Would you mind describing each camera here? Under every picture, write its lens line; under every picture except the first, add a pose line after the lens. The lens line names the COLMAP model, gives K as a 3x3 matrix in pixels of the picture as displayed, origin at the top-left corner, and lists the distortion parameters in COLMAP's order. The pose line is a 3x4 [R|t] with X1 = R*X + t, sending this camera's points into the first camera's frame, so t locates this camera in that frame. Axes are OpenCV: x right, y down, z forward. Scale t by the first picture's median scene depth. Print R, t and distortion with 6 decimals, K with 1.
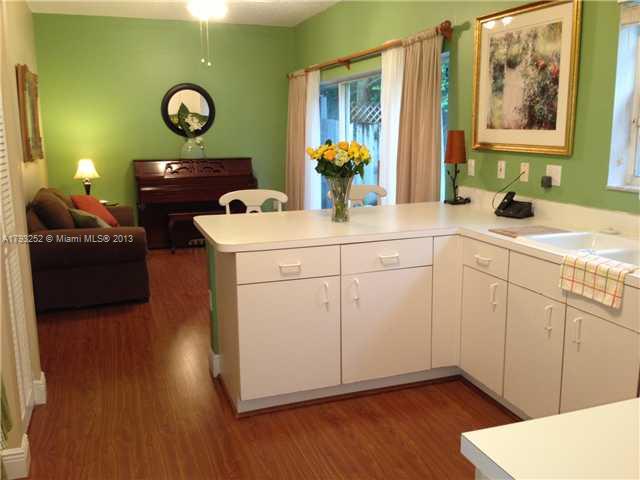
lens RADIAL K [[592.0, 0, 319.4], [0, 592.0, 237.3], [0, 0, 1]] dist [0.015720, 0.000000]
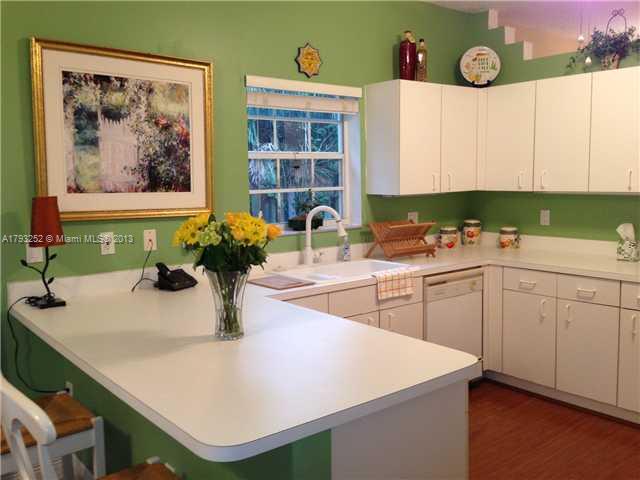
lens RADIAL K [[592.0, 0, 319.8], [0, 592.0, 241.6], [0, 0, 1]] dist [0.015720, 0.000000]
pose [[-0.358603, -0.095330, 0.928610, -0.581374], [0.180010, 0.969039, 0.168995, -0.217066], [-0.915969, 0.227761, -0.330341, 1.091709]]
